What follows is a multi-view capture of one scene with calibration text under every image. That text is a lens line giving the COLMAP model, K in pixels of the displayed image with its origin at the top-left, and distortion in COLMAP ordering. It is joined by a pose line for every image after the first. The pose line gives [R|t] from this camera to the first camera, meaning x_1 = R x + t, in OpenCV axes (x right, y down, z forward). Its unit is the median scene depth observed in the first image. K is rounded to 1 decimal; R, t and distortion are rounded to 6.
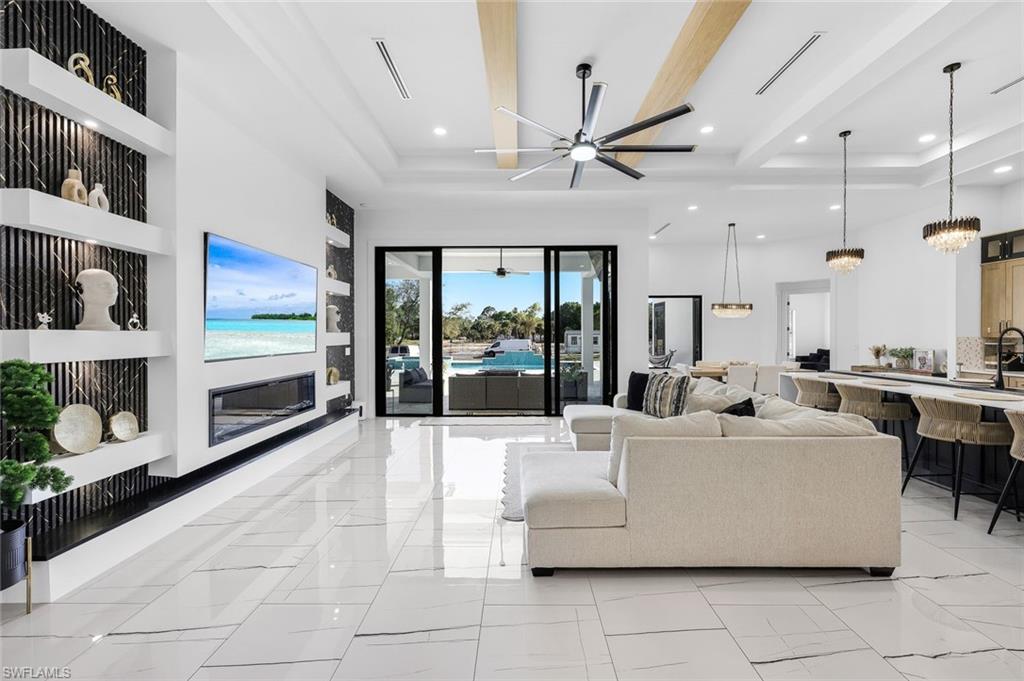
lens RADIAL K [[413.9, 0, 510.7], [0, 413.9, 338.2], [0, 0, 1]] dist [-0.003344, -0.000238]
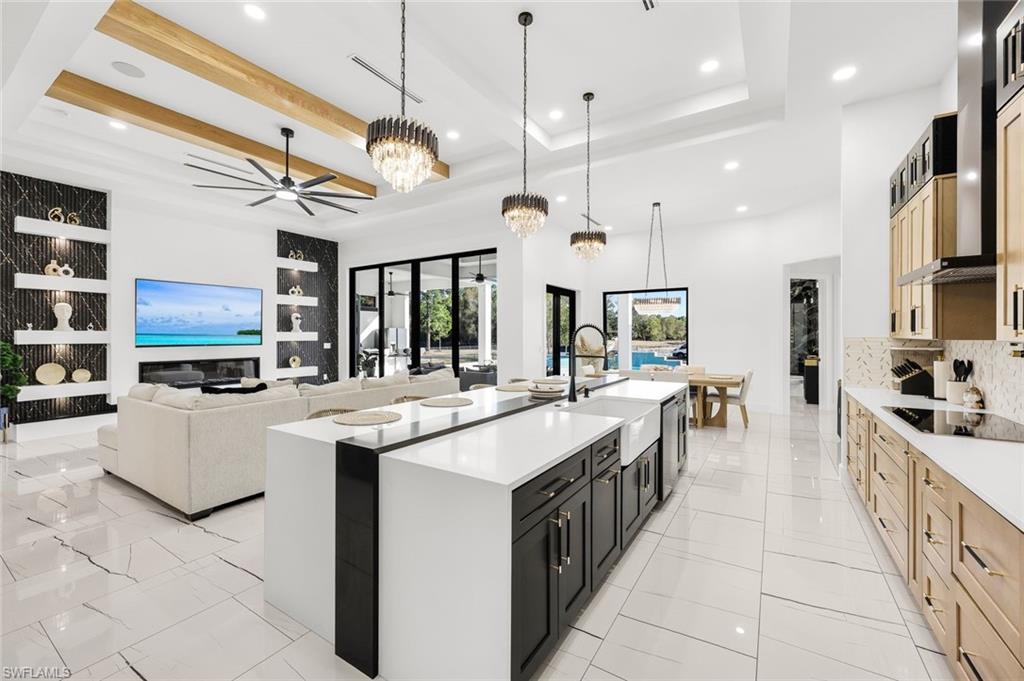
lens RADIAL K [[413.9, 0, 512.8], [0, 413.9, 336.7], [0, 0, 1]] dist [-0.003344, -0.000238]
pose [[0.854336, 0.003294, -0.519711, 0.805946], [-0.005599, 0.999980, -0.002865, 0.002135], [0.519692, 0.005357, 0.854337, 0.133676]]
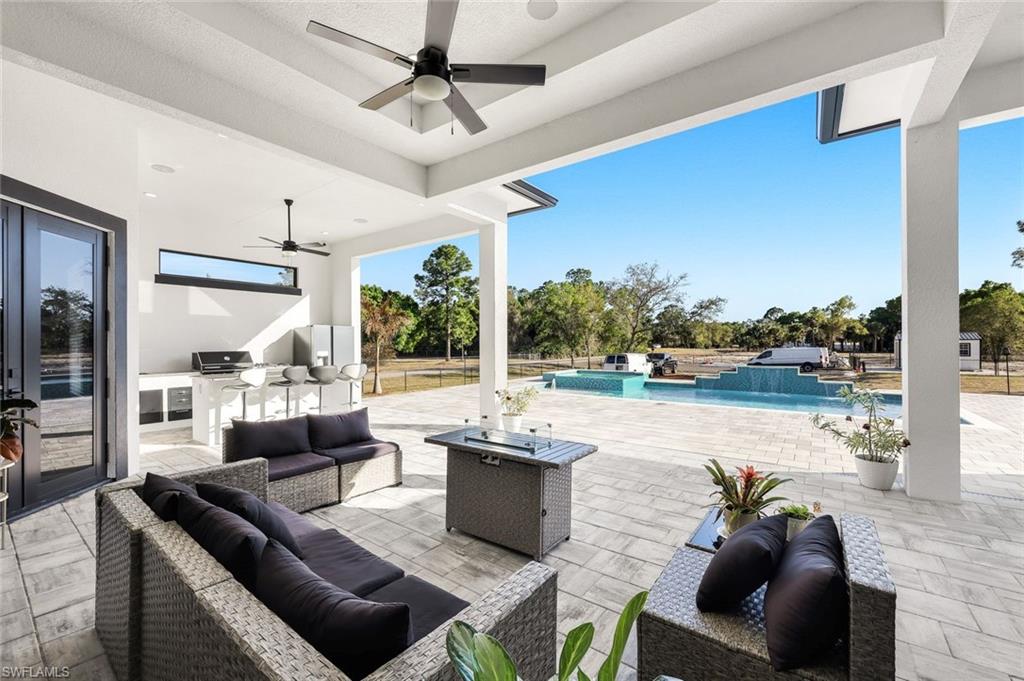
lens RADIAL K [[413.9, 0, 509.3], [0, 413.9, 348.7], [0, 0, 1]] dist [-0.003344, -0.000238]
pose [[0.808061, 0.004144, -0.589084, 0.201648], [-0.000696, 0.999981, 0.006080, 0.011474], [0.589098, -0.004503, 0.808049, 1.063810]]
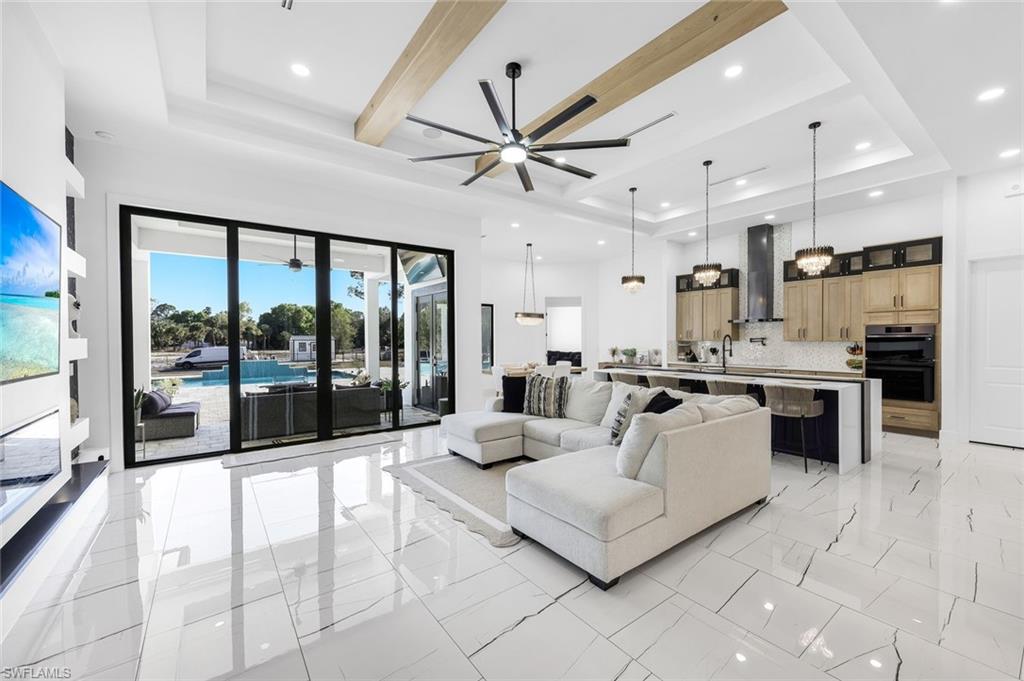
lens RADIAL K [[413.9, 0, 510.9], [0, 413.9, 344.7], [0, 0, 1]] dist [-0.003344, -0.000238]
pose [[0.795792, -0.010063, 0.605486, -0.232452], [0.008606, 0.999949, 0.005309, -0.001227], [-0.605508, 0.000986, 0.795838, 0.123083]]
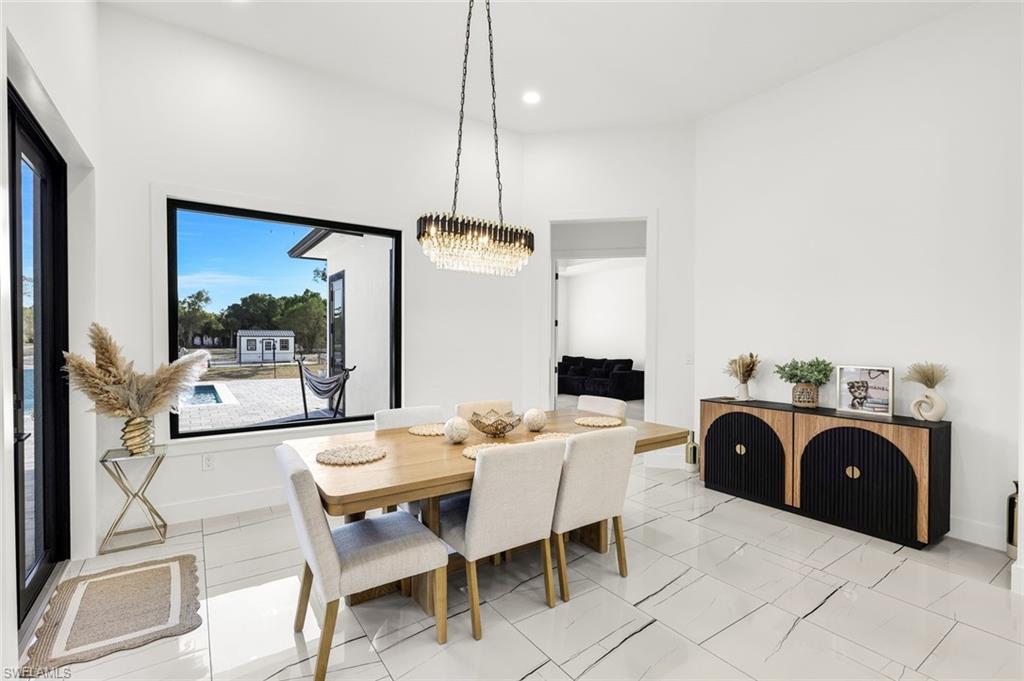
lens RADIAL K [[475.4, 0, 511.4], [0, 475.4, 344.6], [0, 0, 1]] dist [-0.013671, -0.000061]
pose [[0.814922, -0.002990, 0.579563, 0.389677], [-0.000533, 0.999982, 0.005908, 0.002756], [-0.579571, -0.005123, 0.814906, 0.777489]]
